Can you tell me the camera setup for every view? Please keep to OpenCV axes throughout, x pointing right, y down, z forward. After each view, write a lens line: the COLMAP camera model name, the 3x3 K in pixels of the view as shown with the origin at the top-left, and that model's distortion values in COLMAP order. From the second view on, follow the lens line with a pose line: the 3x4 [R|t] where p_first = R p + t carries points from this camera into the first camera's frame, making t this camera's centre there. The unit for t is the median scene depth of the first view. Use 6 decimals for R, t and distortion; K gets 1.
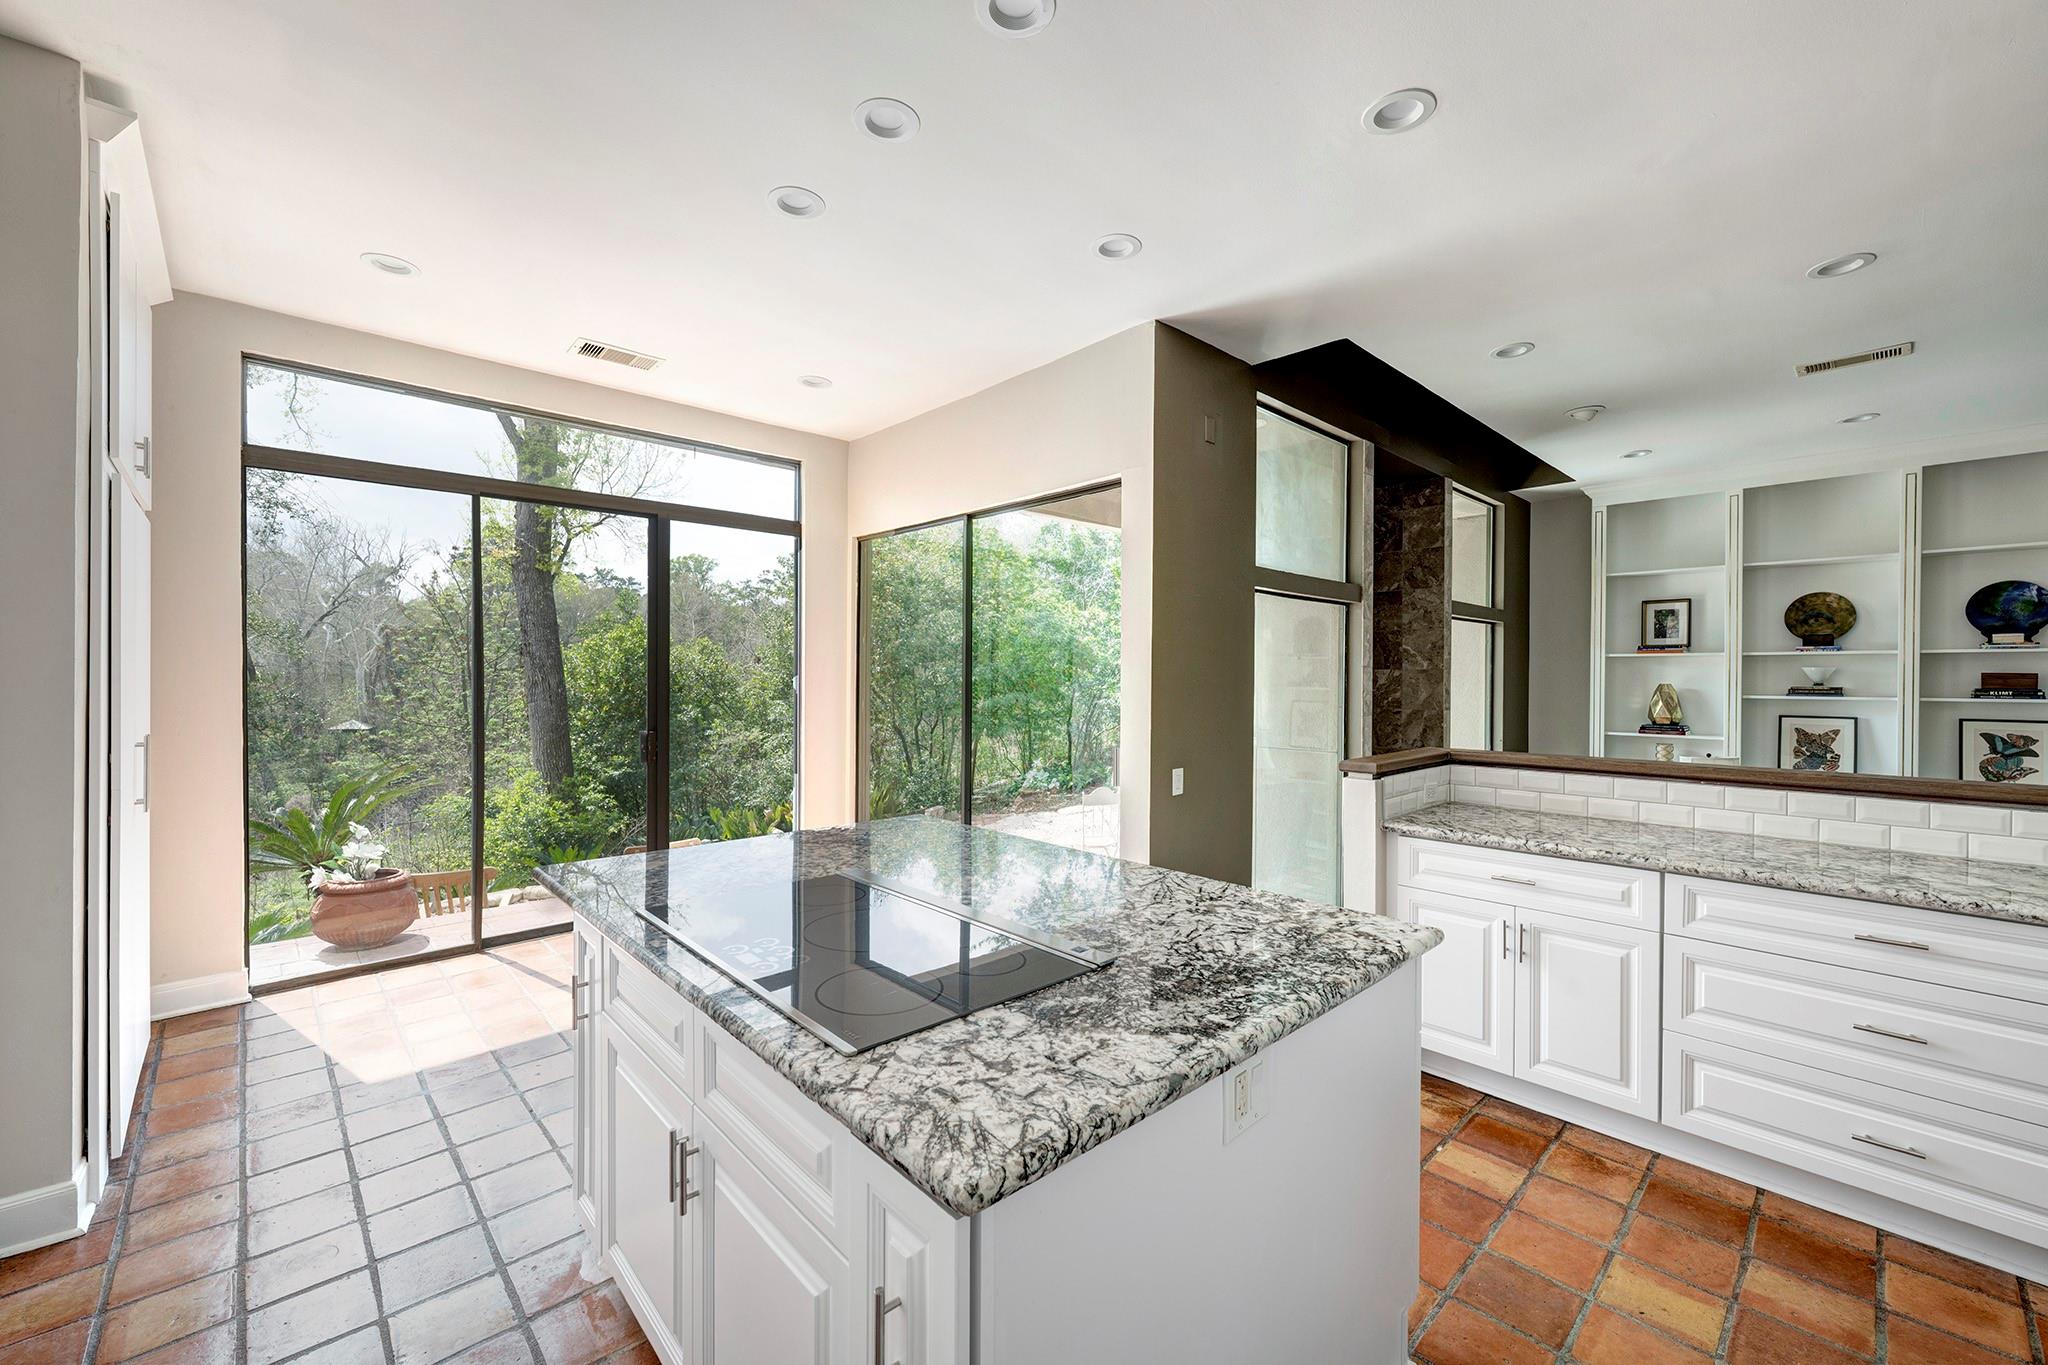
lens RADIAL K [[805.6, 0, 1097.6], [0, 805.6, 677.6], [0, 0, 1]] dist [0.000199, -0.000939]
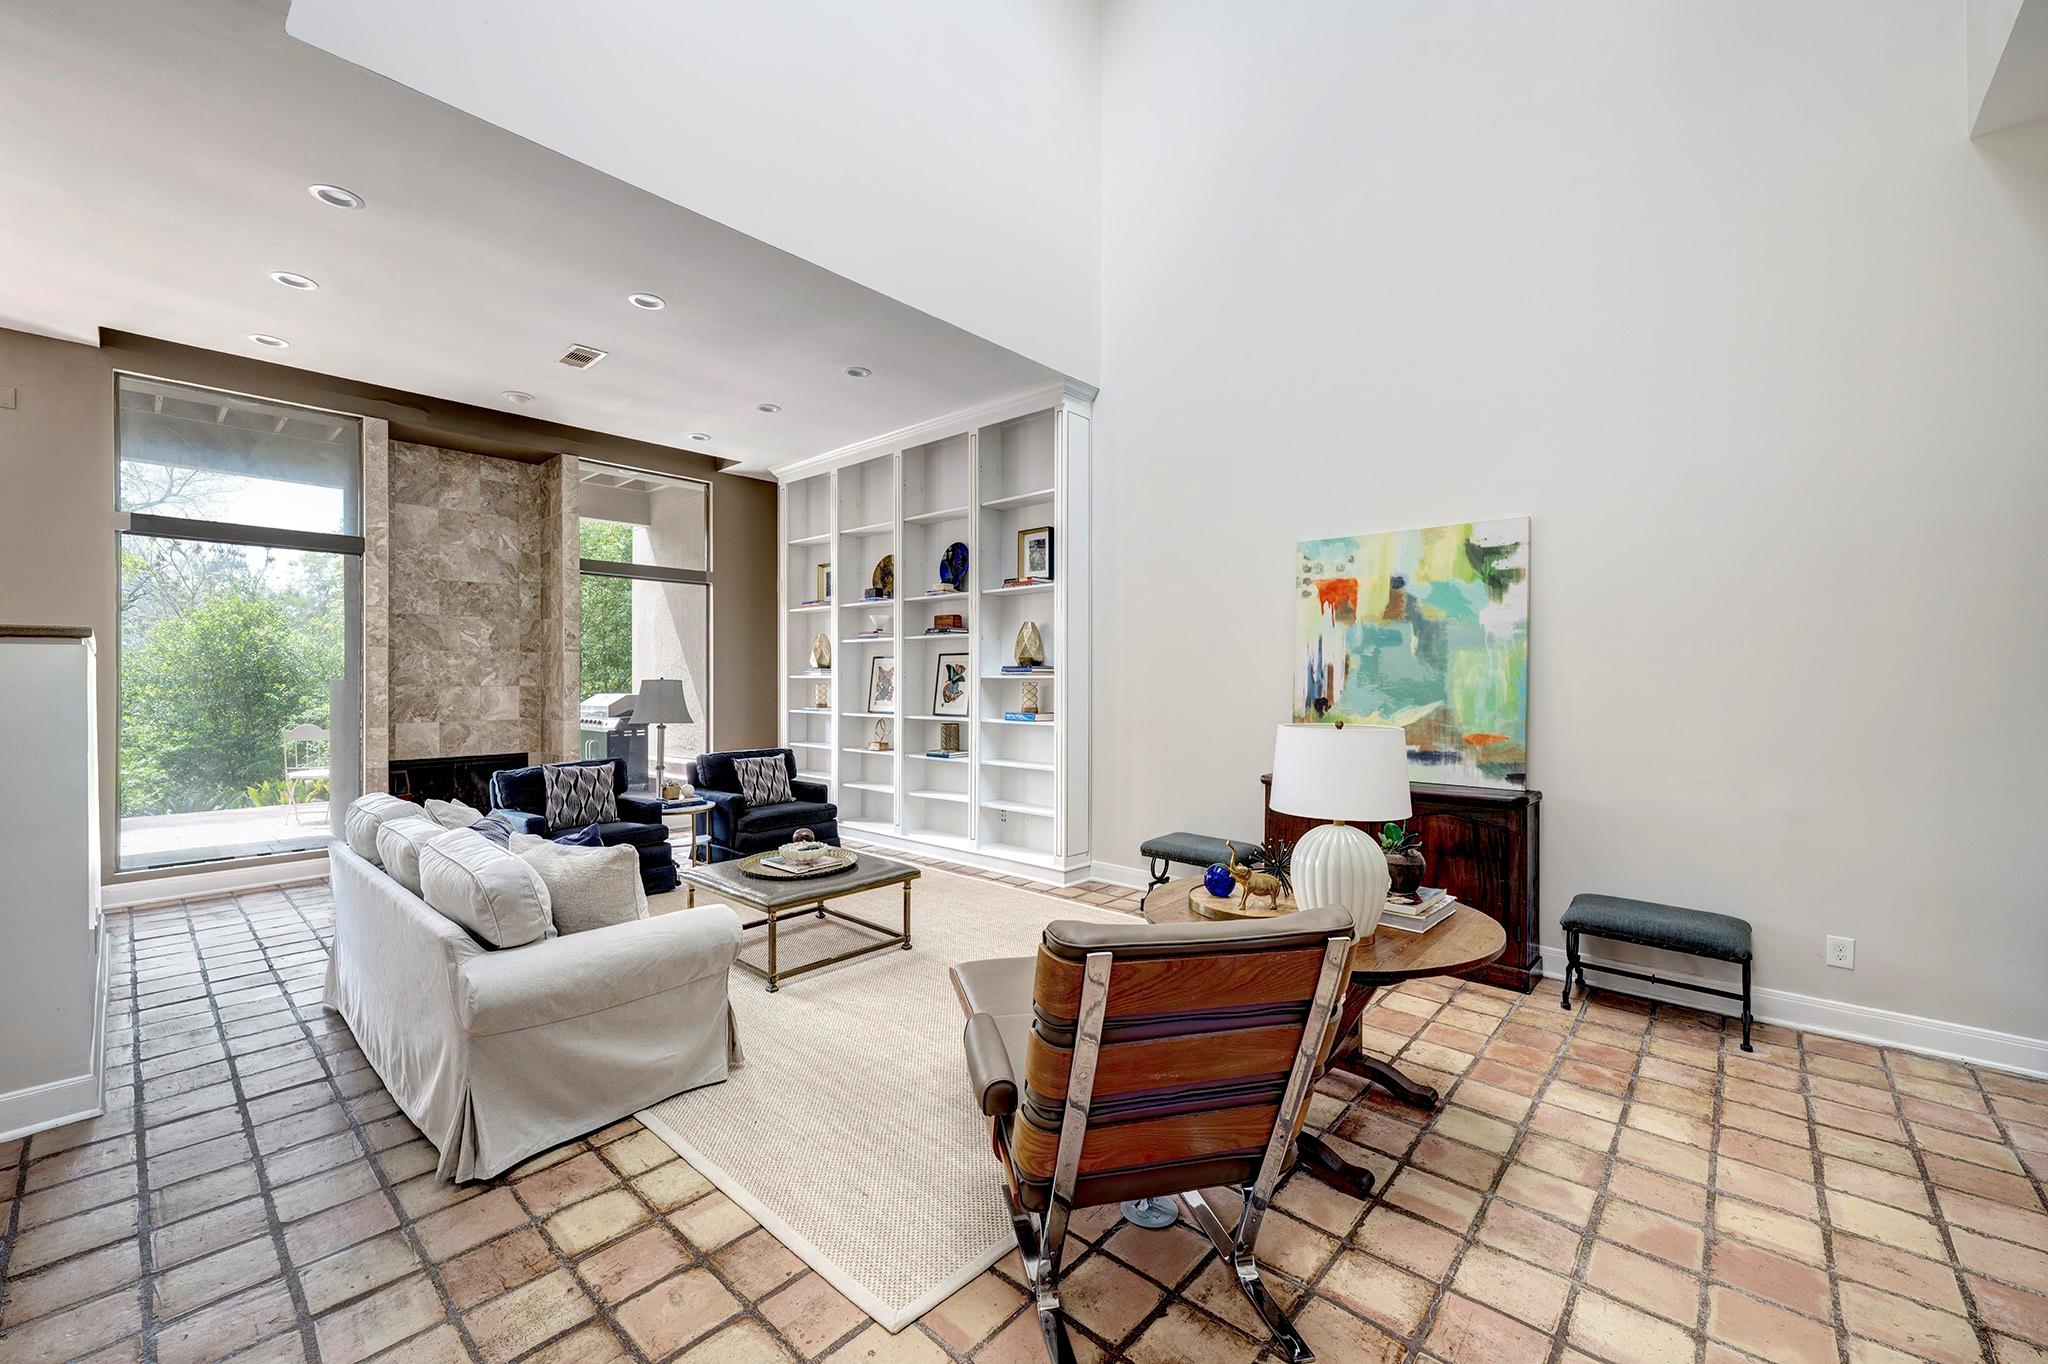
lens RADIAL K [[805.6, 0, 1097.6], [0, 805.6, 677.1], [0, 0, 1]] dist [0.000199, -0.000939]
pose [[0.996814, -0.002517, 0.079725, 0.993798], [0.003242, 0.999955, -0.008957, 0.082106], [-0.079699, 0.009187, 0.996777, -0.214111]]
